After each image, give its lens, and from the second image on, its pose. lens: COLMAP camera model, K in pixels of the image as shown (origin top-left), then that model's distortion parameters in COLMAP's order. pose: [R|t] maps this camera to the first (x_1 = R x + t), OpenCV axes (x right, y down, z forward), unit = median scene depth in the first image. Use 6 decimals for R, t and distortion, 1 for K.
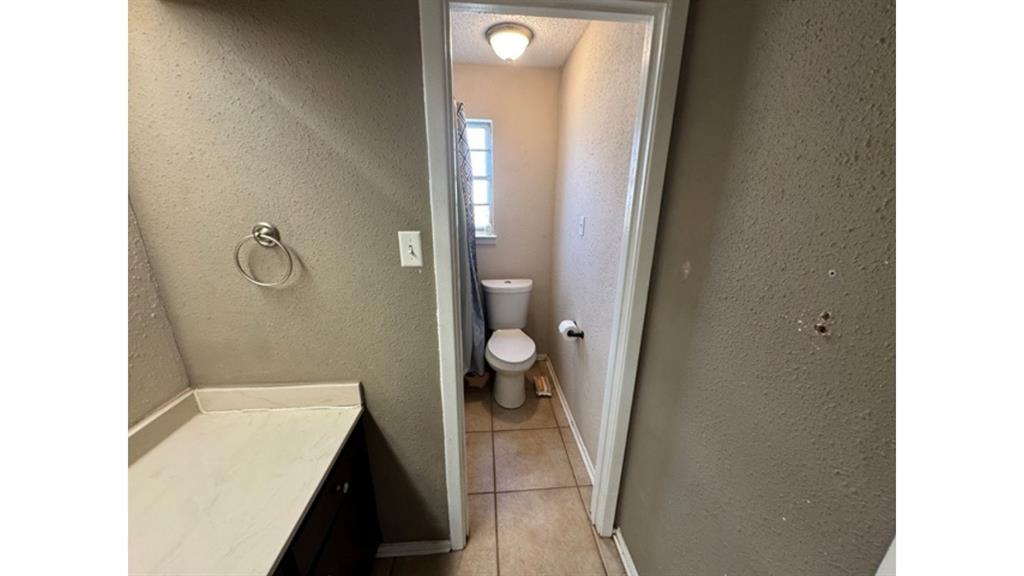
lens RADIAL K [[308.7, 0, 512.0], [0, 308.7, 288.0], [0, 0, 1]] dist [-0.001886, 0.000033]
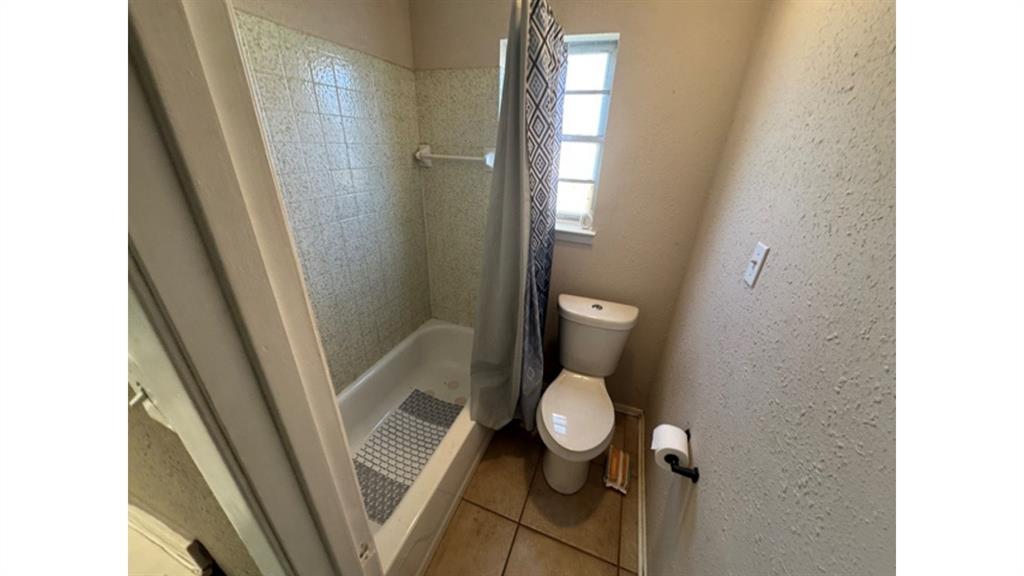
lens RADIAL K [[308.7, 0, 512.0], [0, 308.7, 288.0], [0, 0, 1]] dist [-0.001886, 0.000033]
pose [[0.903936, 0.207863, -0.373754, 0.061784], [-0.154752, 0.973694, 0.167247, -0.145941], [0.398686, -0.093341, 0.912325, 0.344392]]
